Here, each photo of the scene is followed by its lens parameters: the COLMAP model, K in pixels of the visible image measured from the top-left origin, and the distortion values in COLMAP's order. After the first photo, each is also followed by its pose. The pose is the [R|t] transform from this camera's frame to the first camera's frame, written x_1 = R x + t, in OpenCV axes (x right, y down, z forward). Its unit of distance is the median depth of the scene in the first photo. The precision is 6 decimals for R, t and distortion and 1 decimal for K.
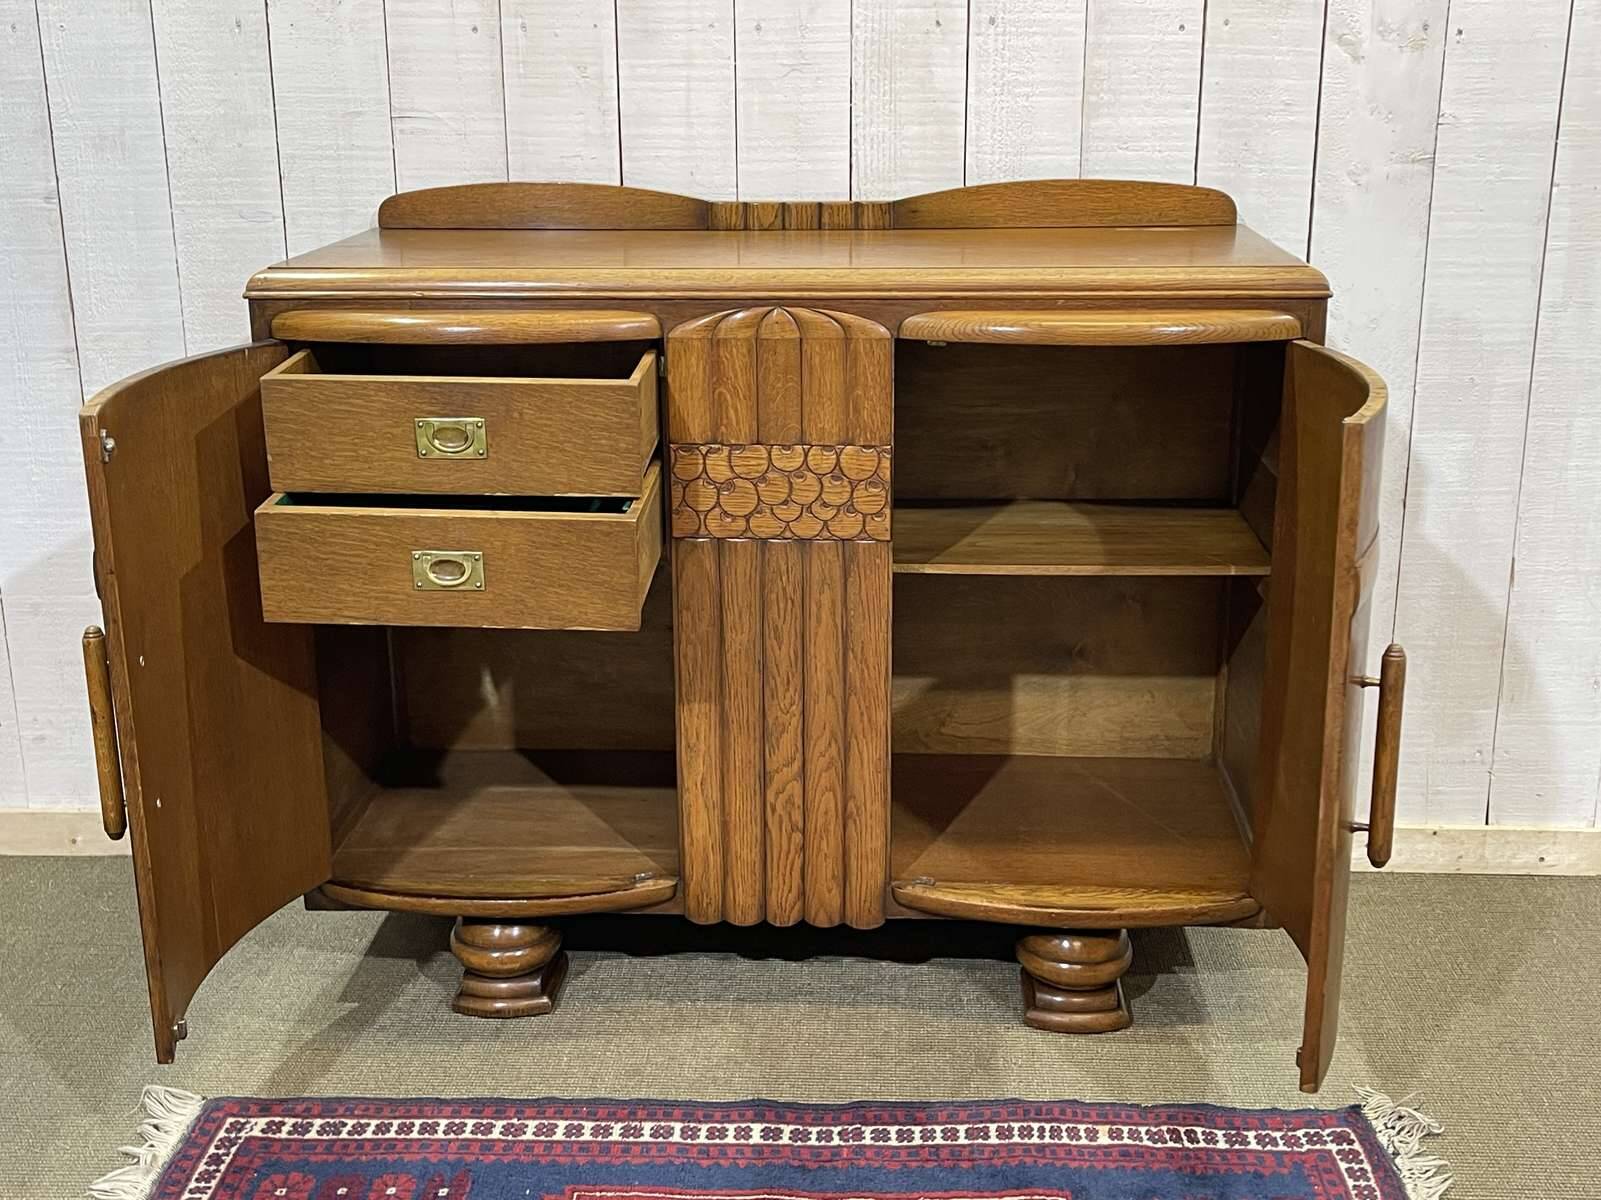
lens RADIAL K [[1889.9, 0, 794.3], [0, 1889.9, 604.5], [0, 0, 1]] dist [0.119727, -0.347562]
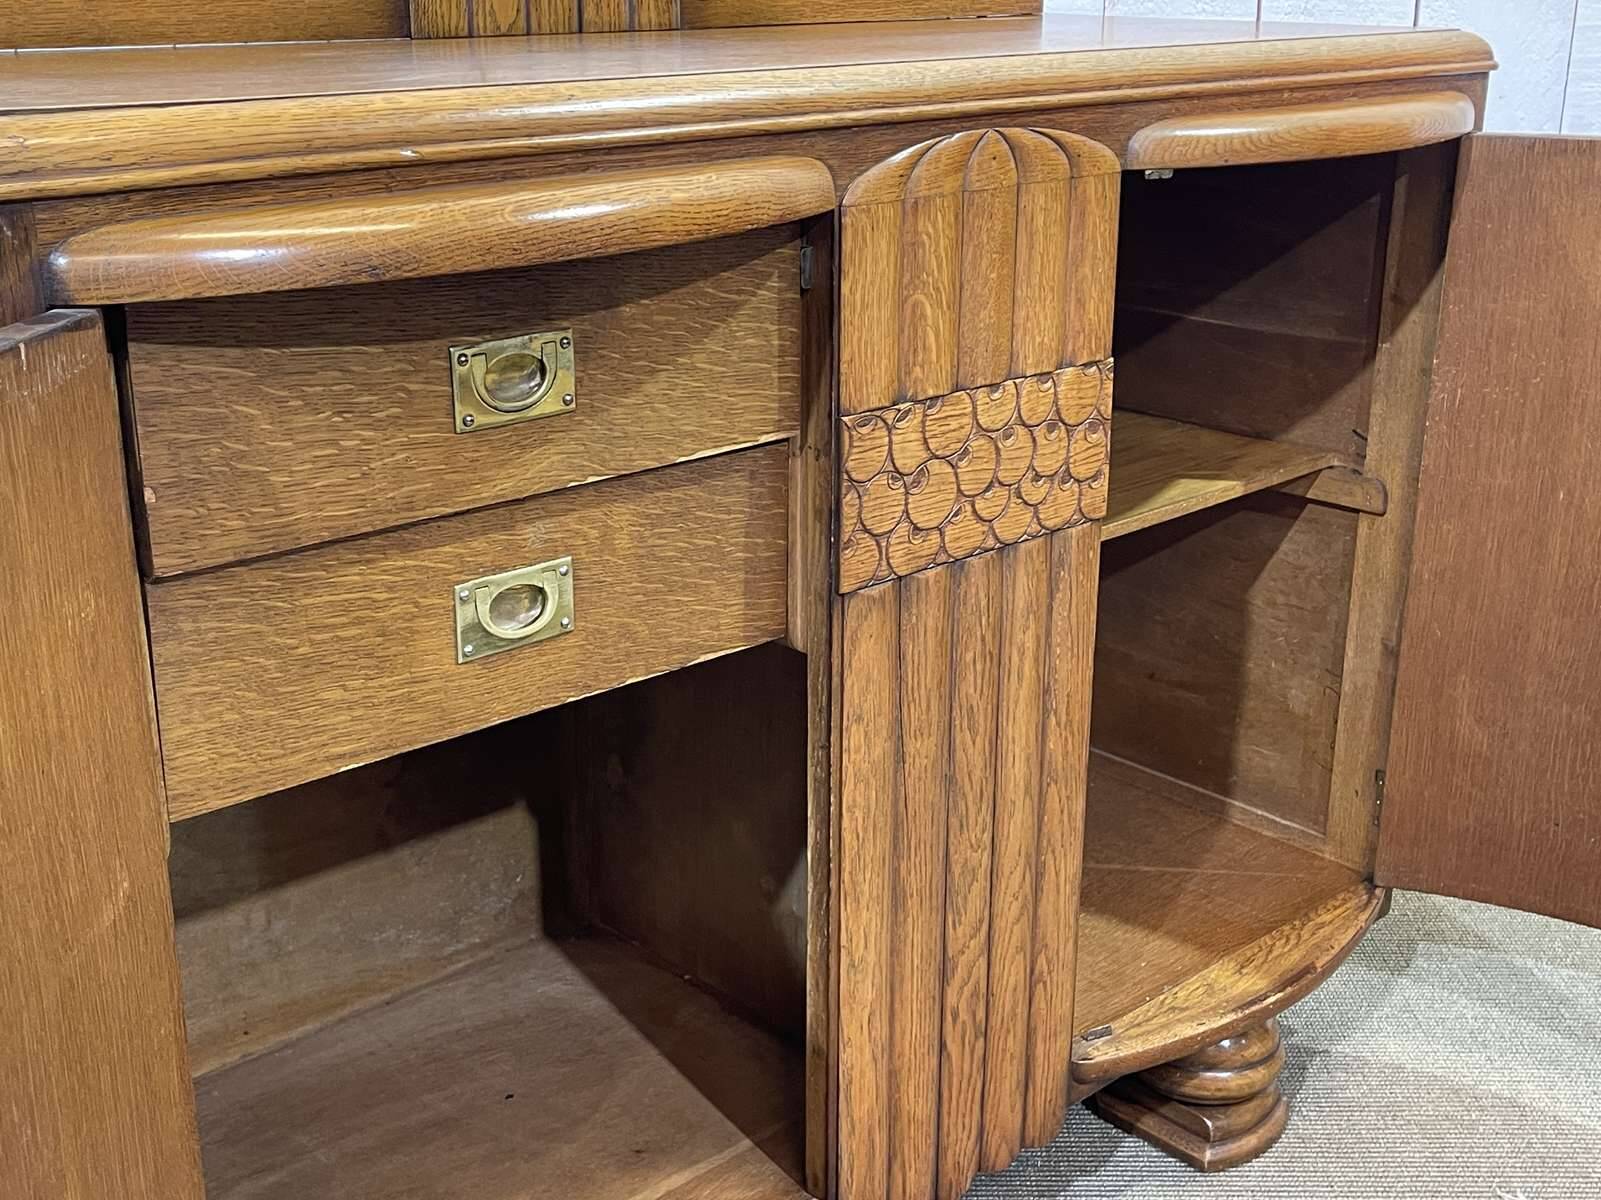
lens RADIAL K [[1887.8, 0, 804.8], [0, 1887.8, 611.0], [0, 0, 1]] dist [0.126112, -0.366420]
pose [[0.684638, -0.232402, 0.690840, -0.429080], [0.205690, 0.970886, 0.122768, -0.096432], [-0.699259, 0.058048, 0.712508, 0.628737]]
